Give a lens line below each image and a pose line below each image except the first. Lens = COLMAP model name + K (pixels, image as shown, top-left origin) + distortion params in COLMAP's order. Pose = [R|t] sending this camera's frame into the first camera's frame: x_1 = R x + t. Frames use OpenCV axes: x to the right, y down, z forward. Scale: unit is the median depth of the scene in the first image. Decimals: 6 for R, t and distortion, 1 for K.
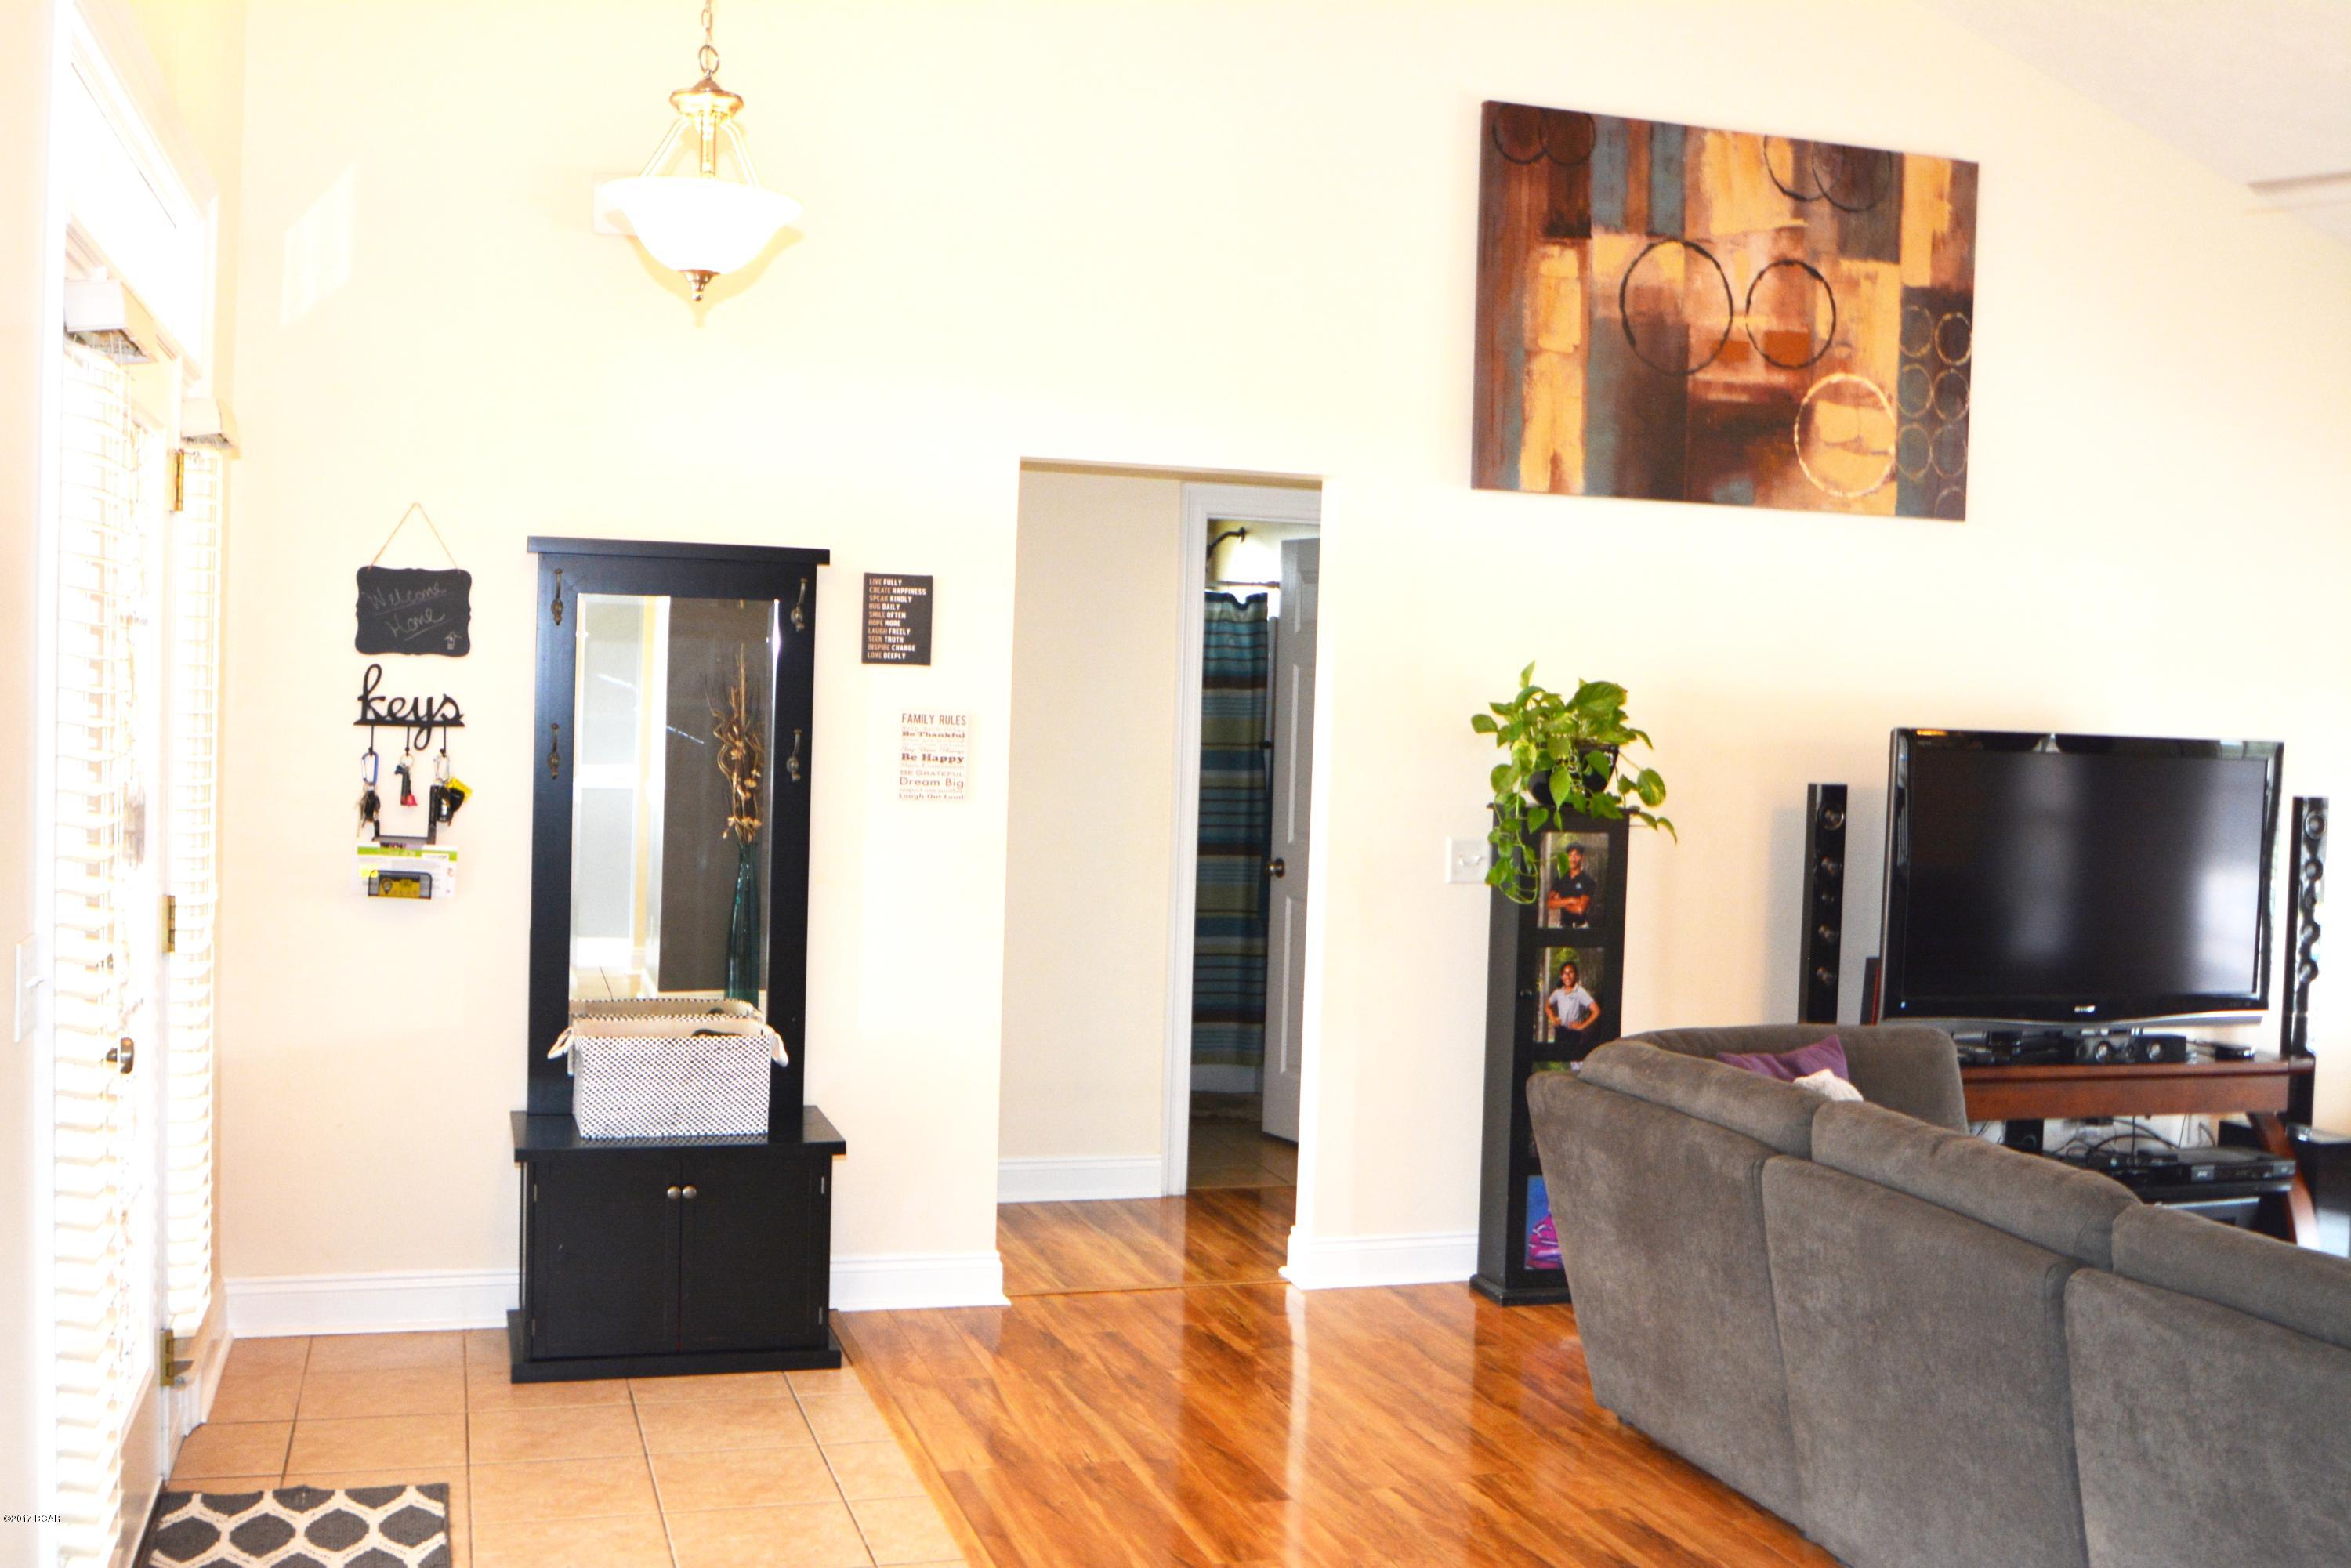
lens RADIAL K [[2353.6, 0, 1195.4], [0, 2353.6, 769.5], [0, 0, 1]] dist [-0.086155, 0.033795]
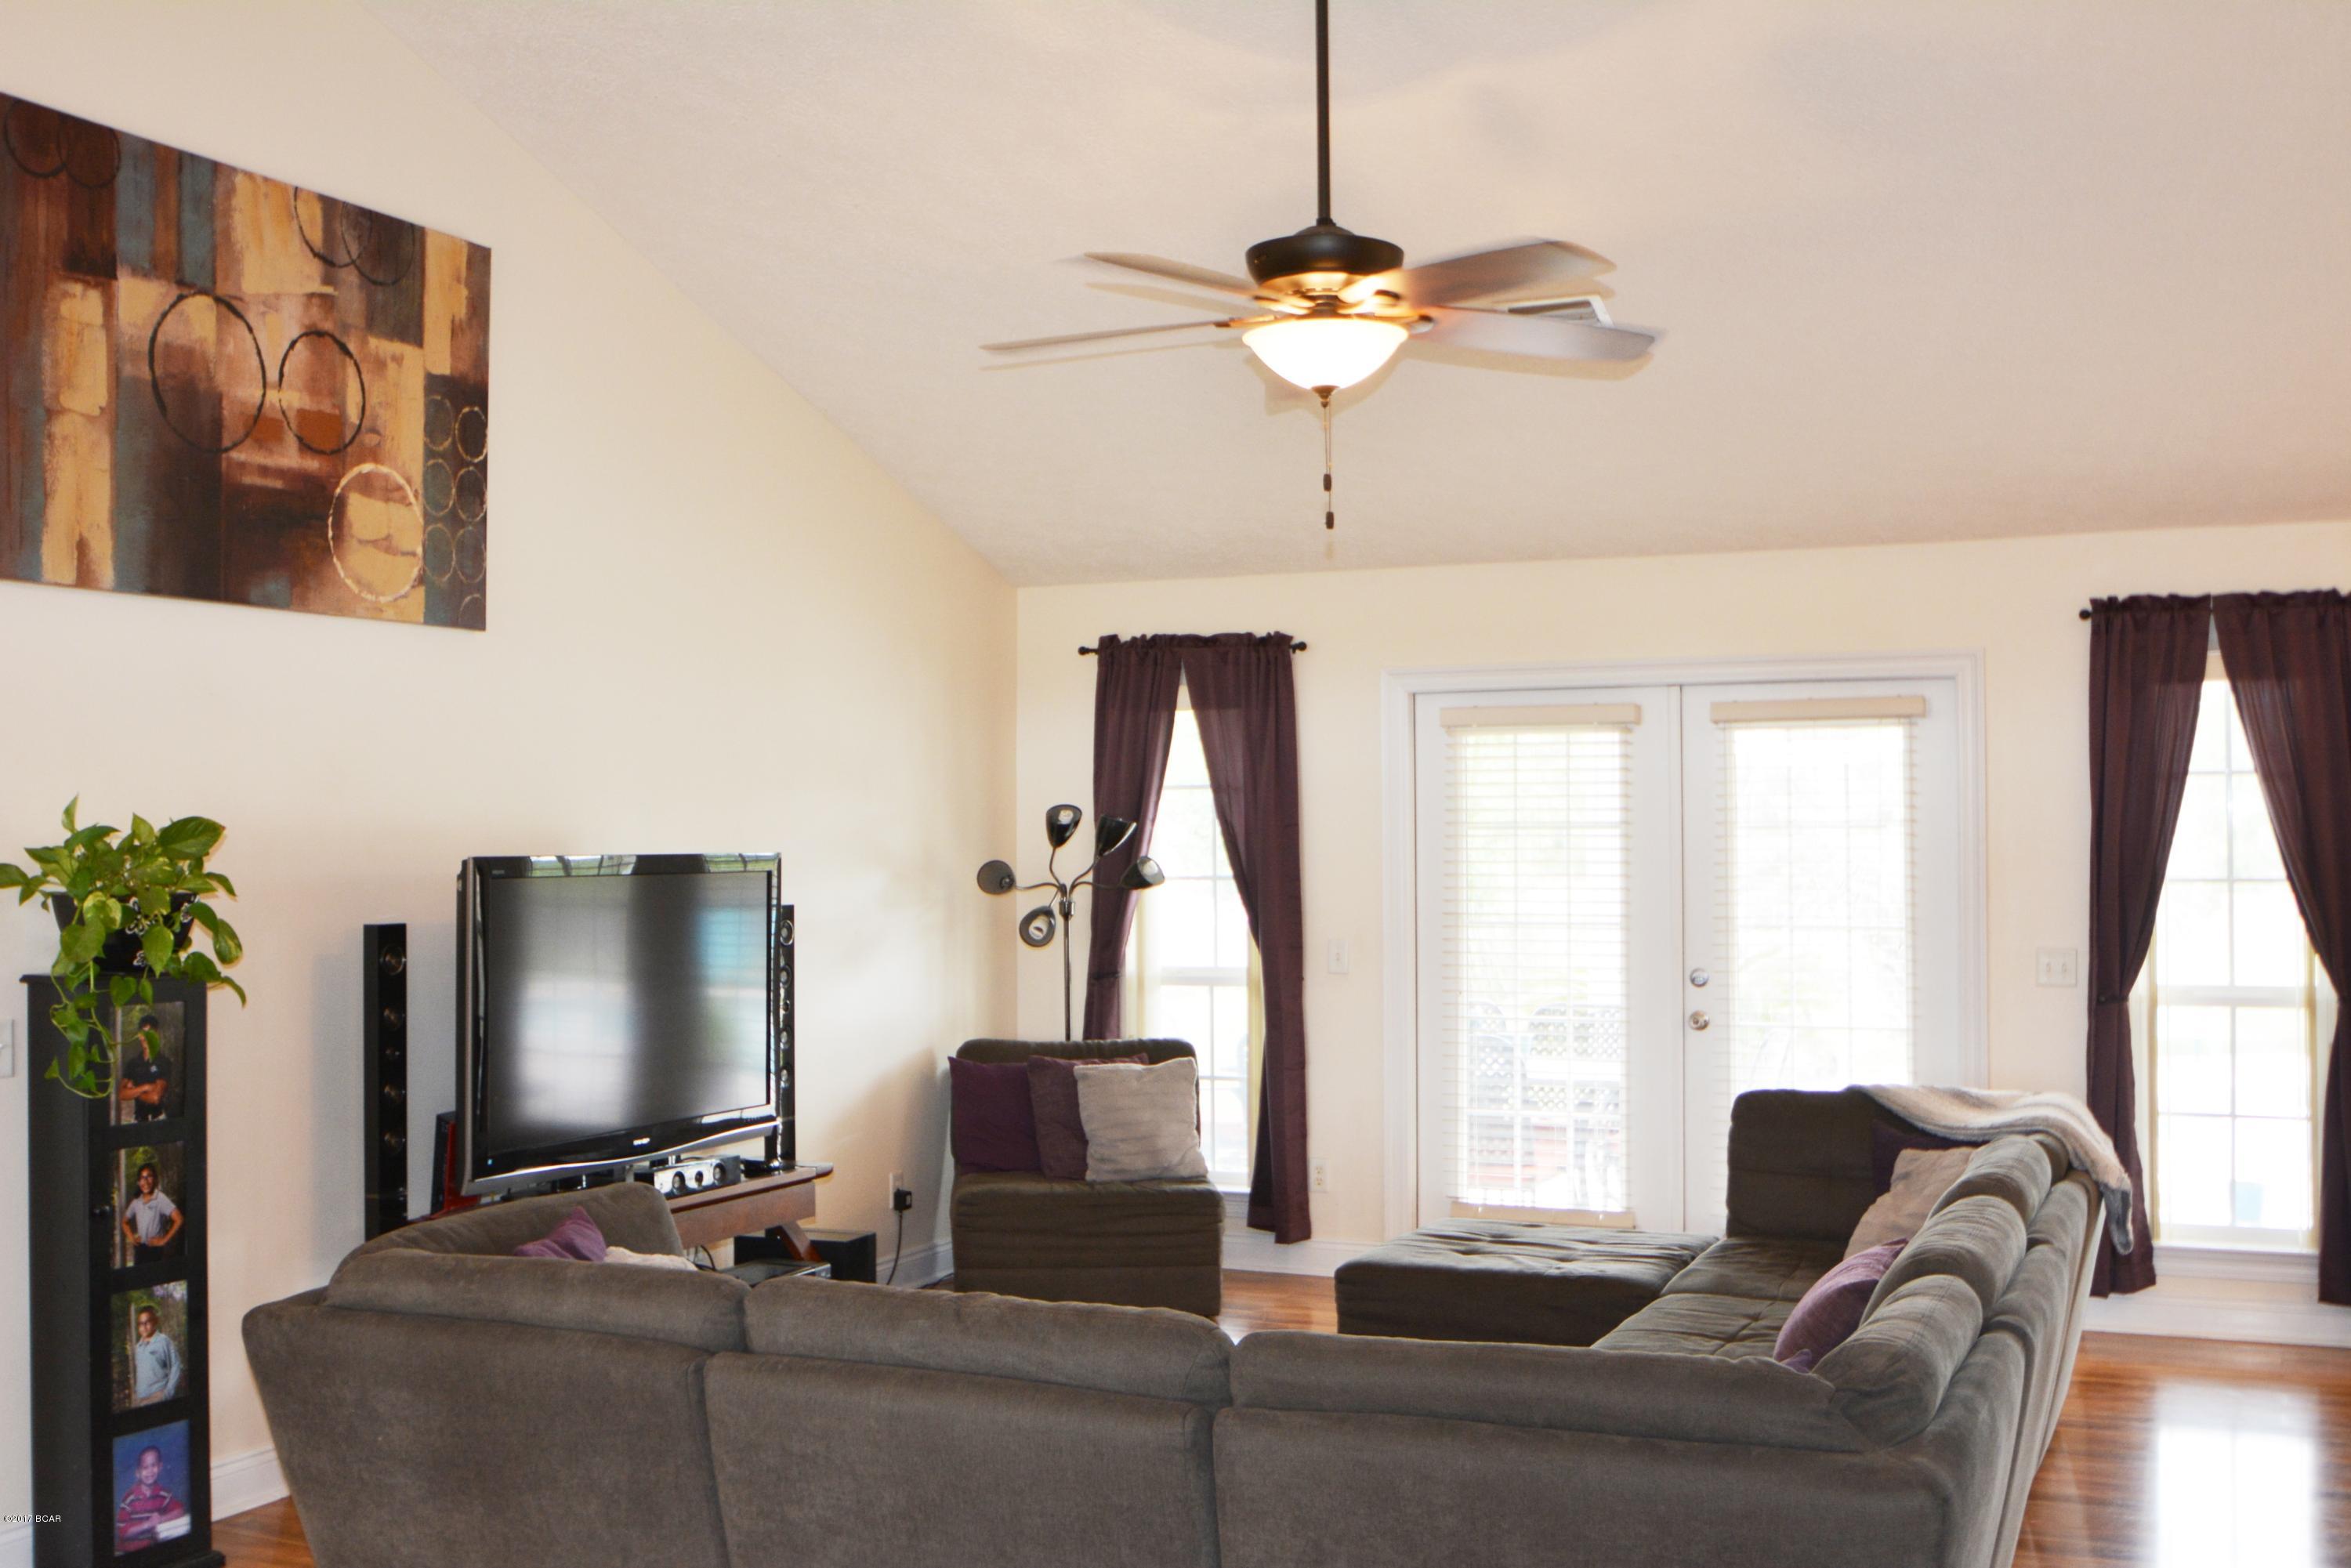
lens RADIAL K [[2353.6, 0, 1195.4], [0, 2353.6, 769.5], [0, 0, 1]] dist [-0.086155, 0.033795]
pose [[0.665658, -0.017656, 0.746048, -0.184180], [0.053537, 0.998274, -0.024144, -0.014579], [-0.744334, 0.056013, 0.665454, 0.183076]]
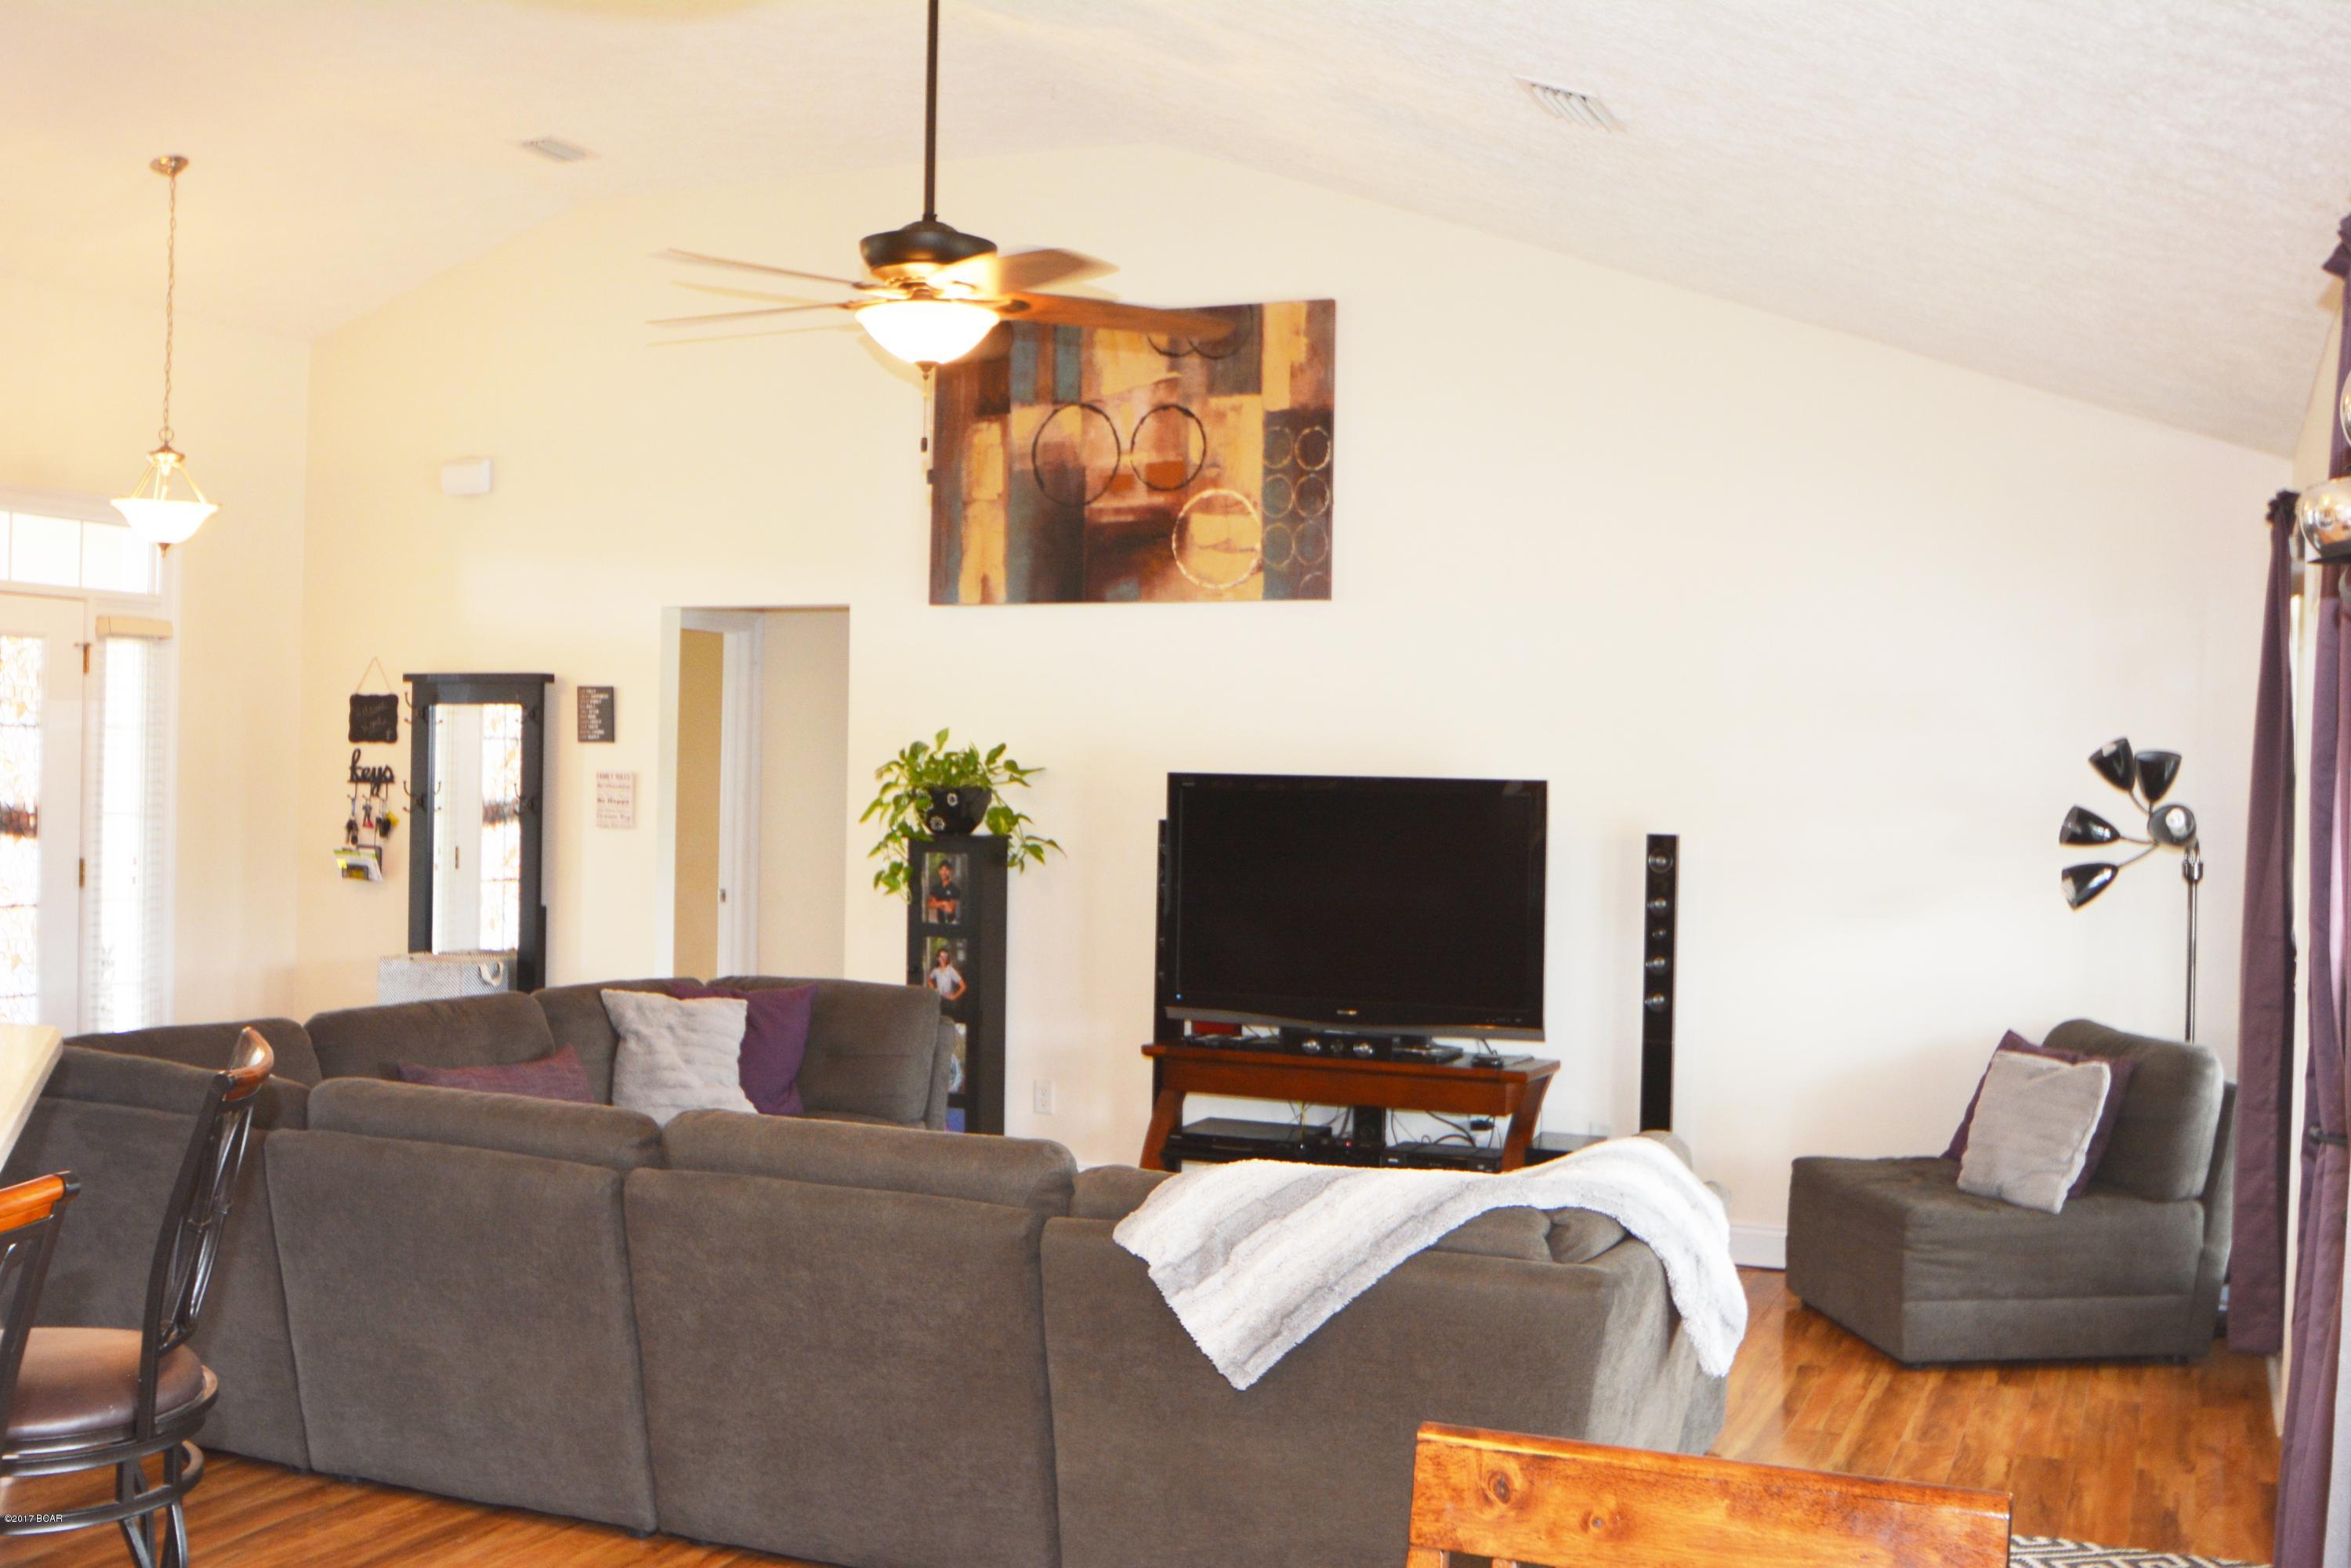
lens RADIAL K [[2353.6, 0, 1195.4], [0, 2353.6, 769.5], [0, 0, 1]] dist [-0.086155, 0.033795]
pose [[0.759214, -0.019963, -0.650535, 1.105502], [-0.015568, 0.998686, -0.048816, 0.040867], [0.650655, 0.047190, 0.757906, 0.056585]]
